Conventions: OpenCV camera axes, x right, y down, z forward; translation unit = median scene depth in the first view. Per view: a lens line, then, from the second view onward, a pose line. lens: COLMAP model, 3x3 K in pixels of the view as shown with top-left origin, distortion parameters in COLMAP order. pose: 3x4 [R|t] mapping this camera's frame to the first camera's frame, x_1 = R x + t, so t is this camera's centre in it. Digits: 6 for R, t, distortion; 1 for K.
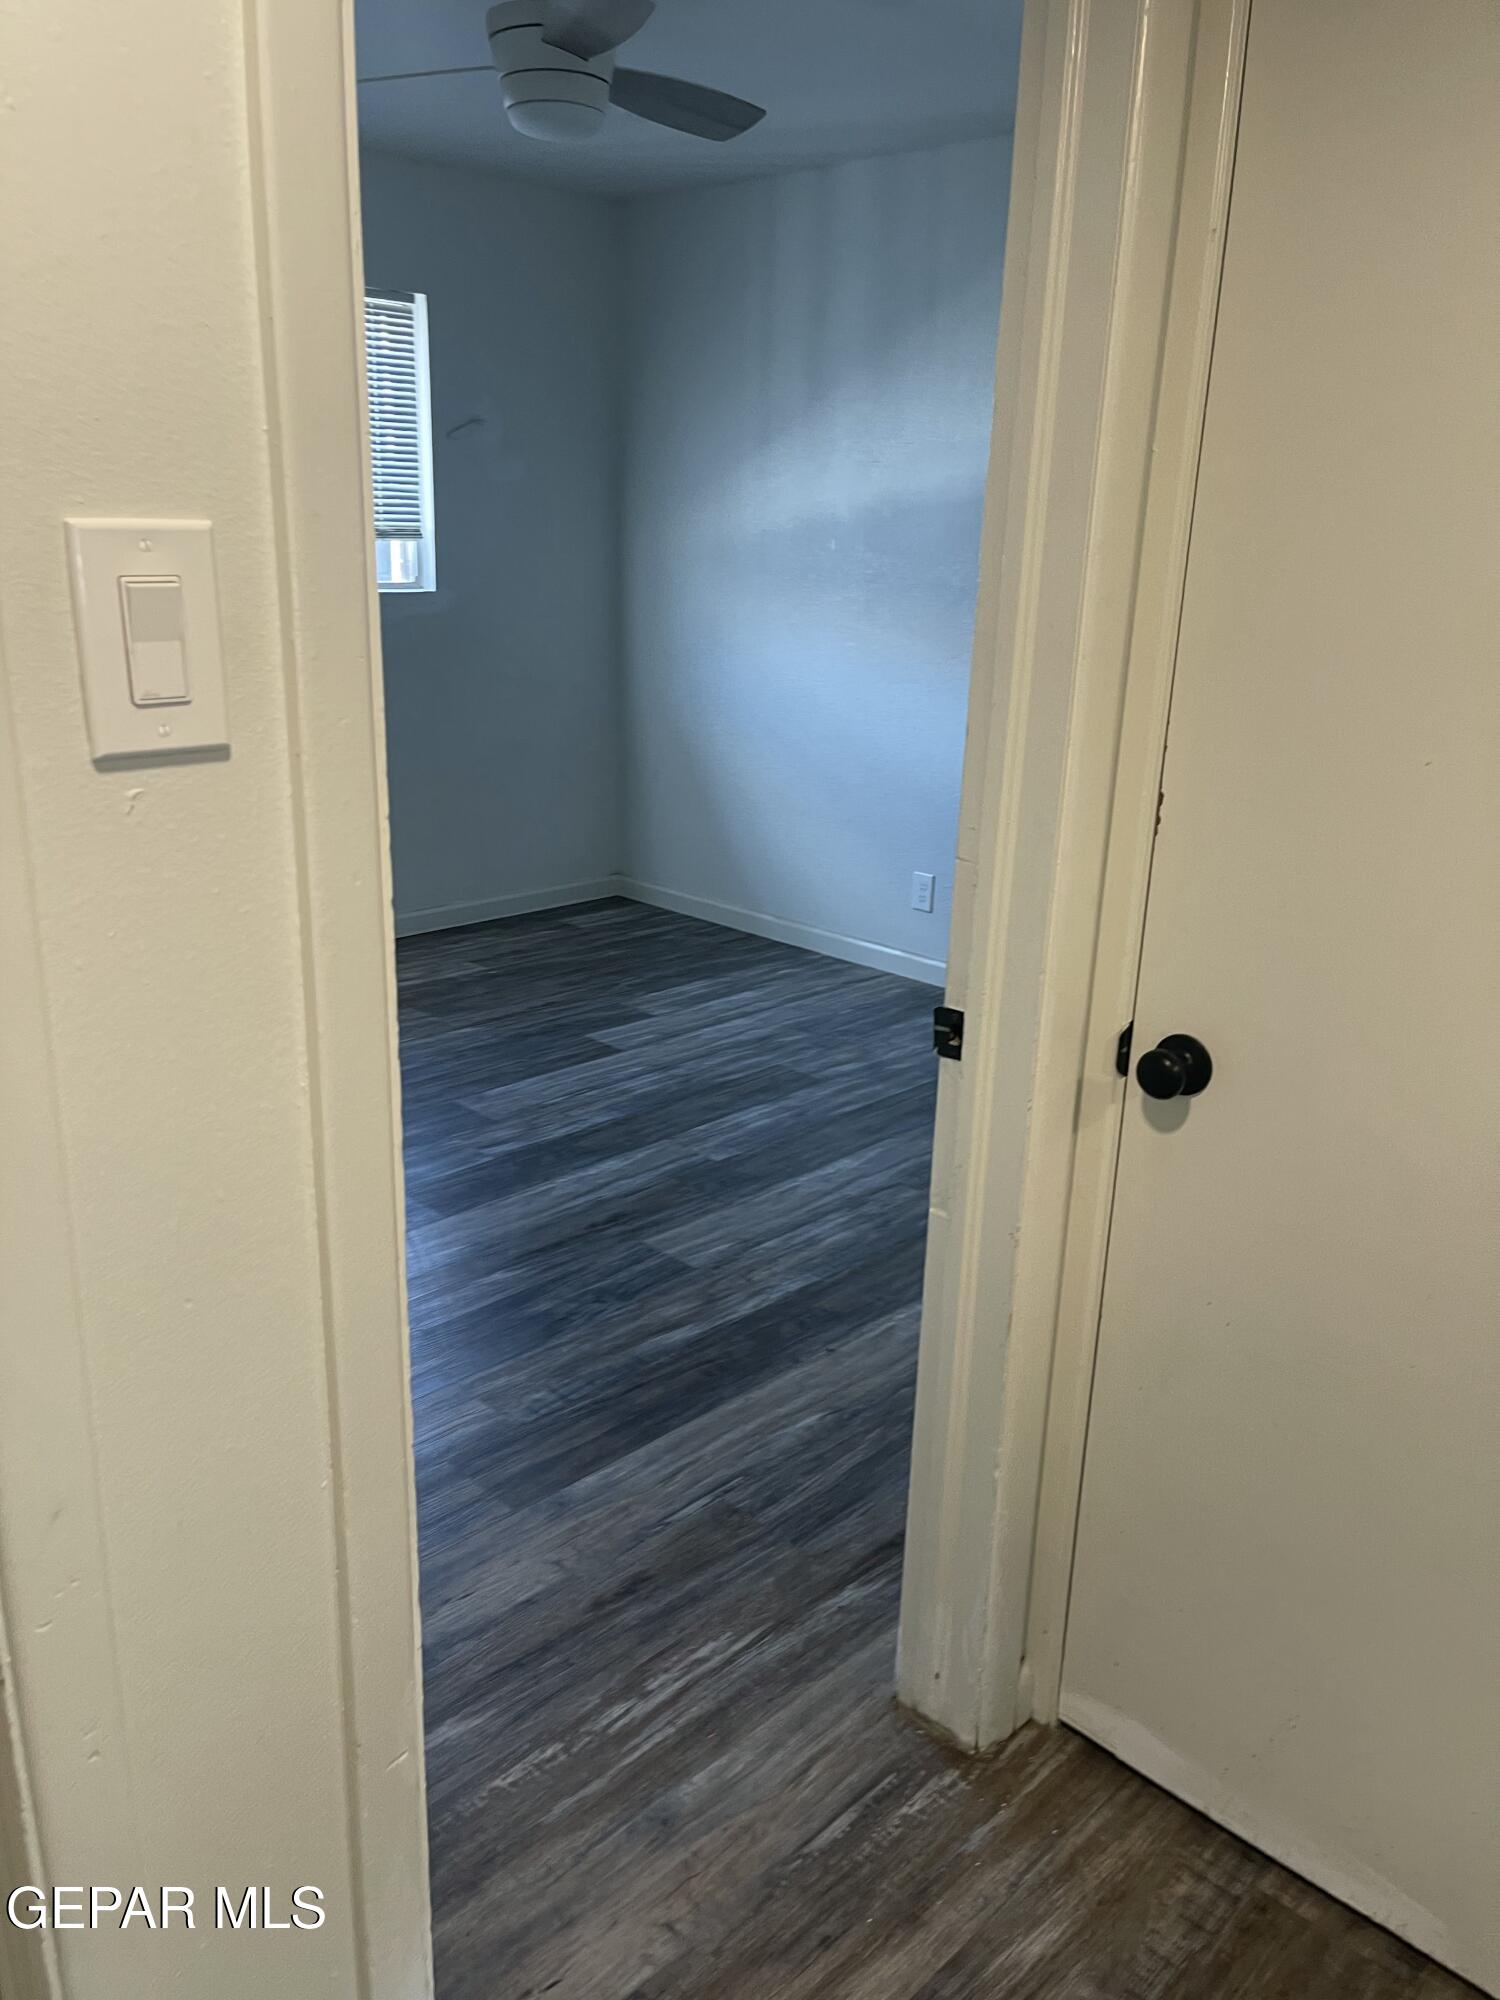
lens RADIAL K [[1564.2, 0, 758.7], [0, 1564.2, 1077.2], [0, 0, 1]] dist [0.059992, -0.095831]
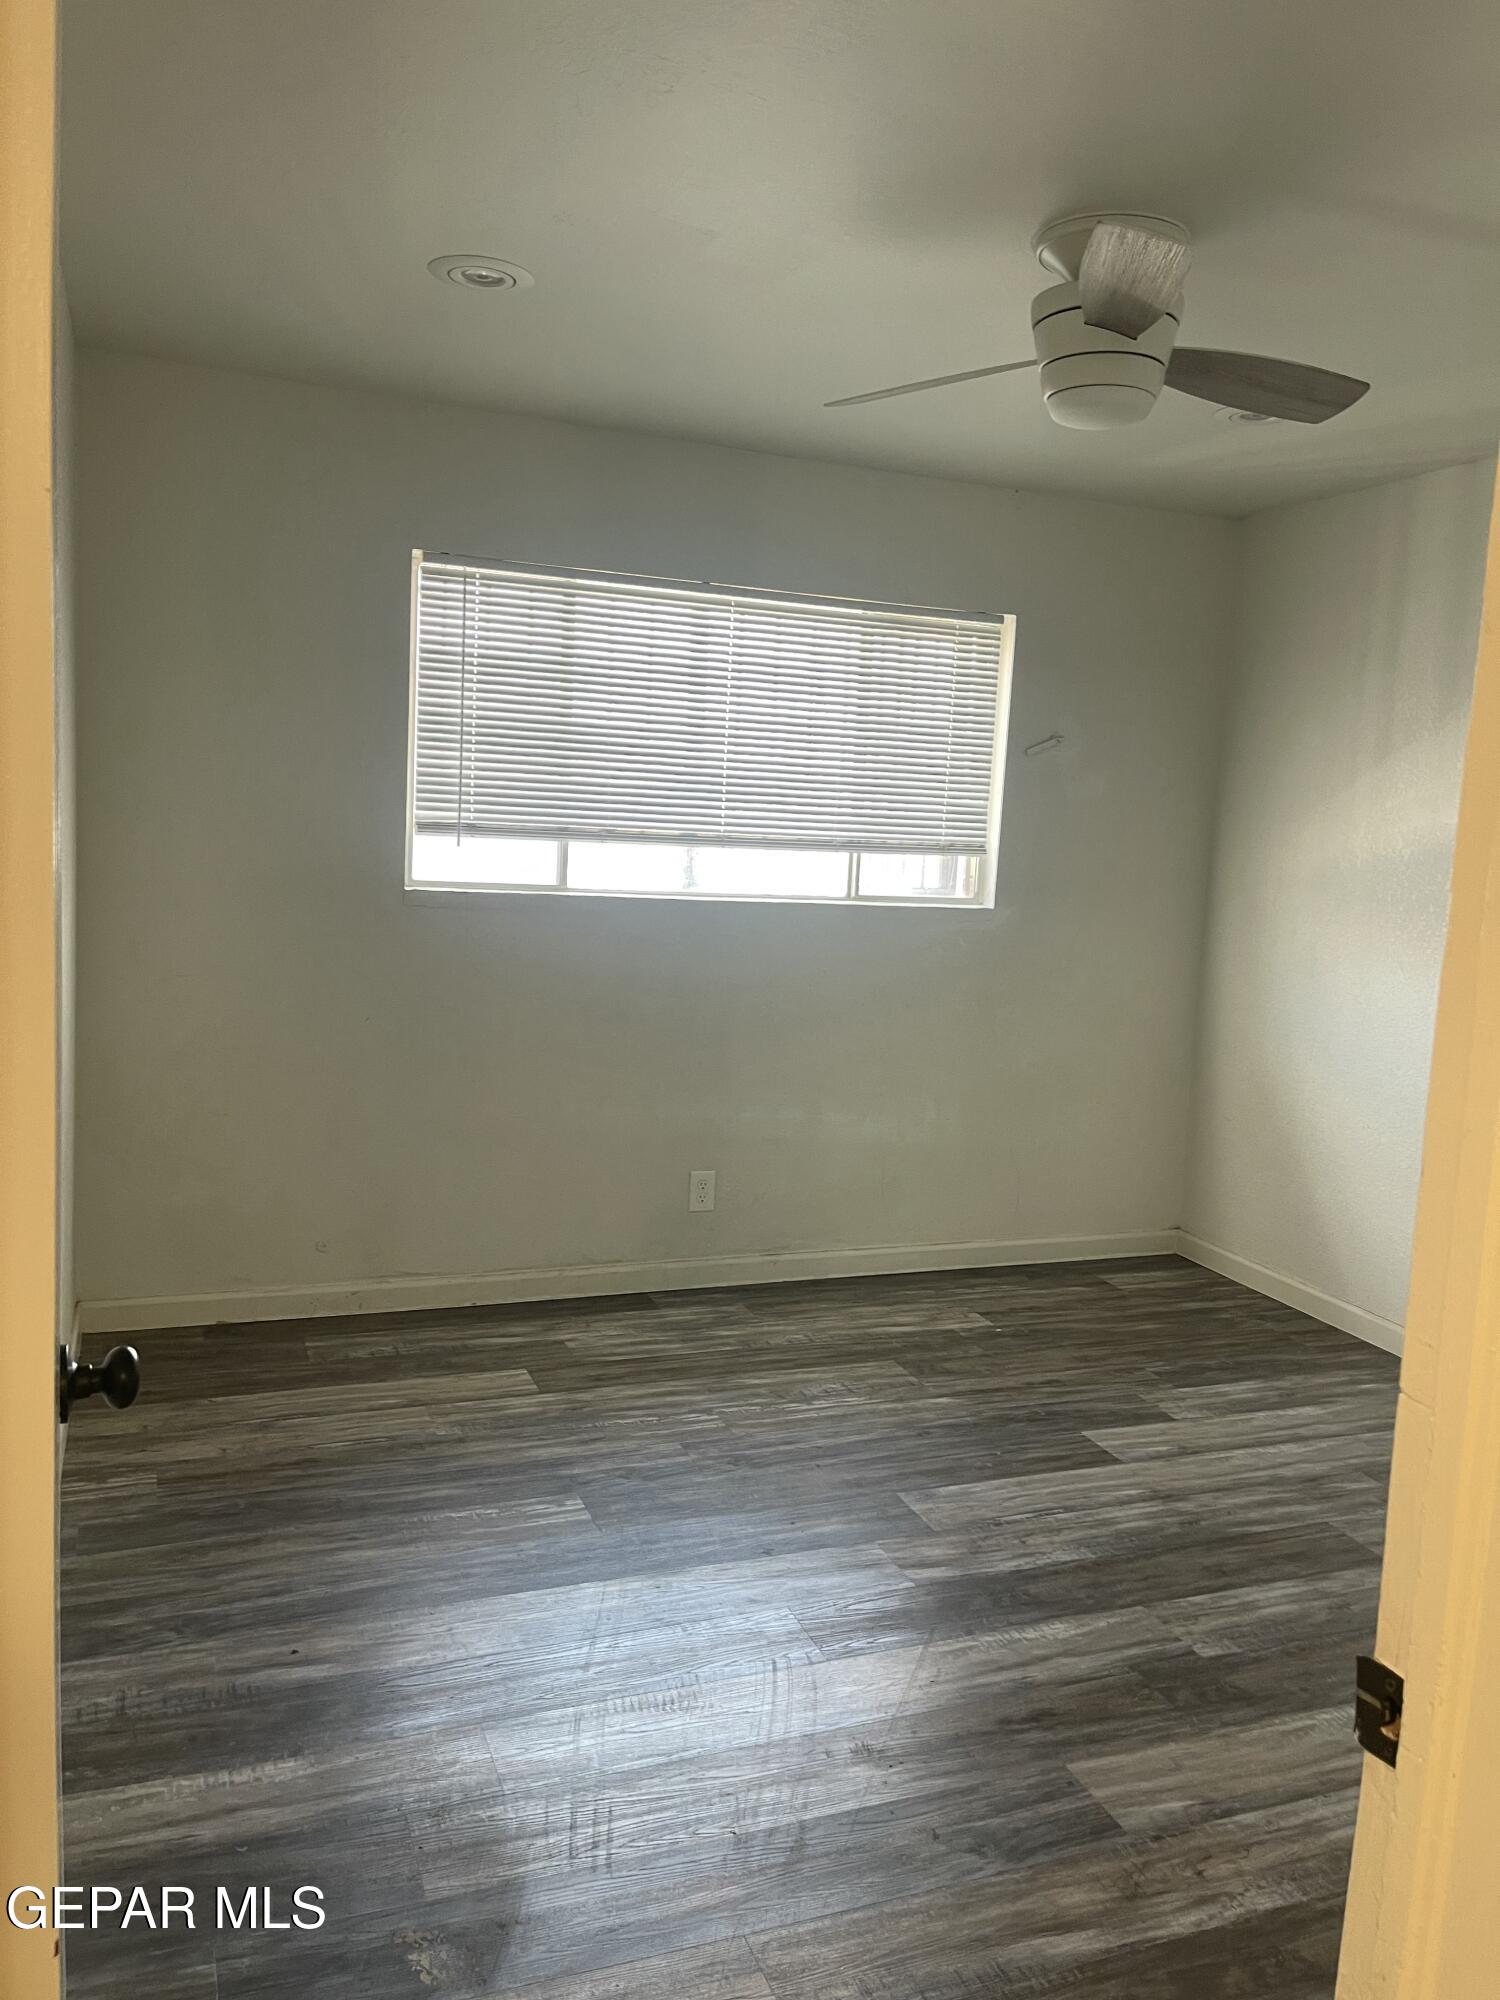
lens RADIAL K [[1564.2, 0, 752.7], [0, 1564.2, 994.8], [0, 0, 1]] dist [0.059992, -0.095831]
pose [[0.910301, 0.060654, -0.409480, 0.059739], [-0.158337, 0.965001, -0.209053, -0.052866], [0.382468, 0.255137, 0.888045, 0.168188]]
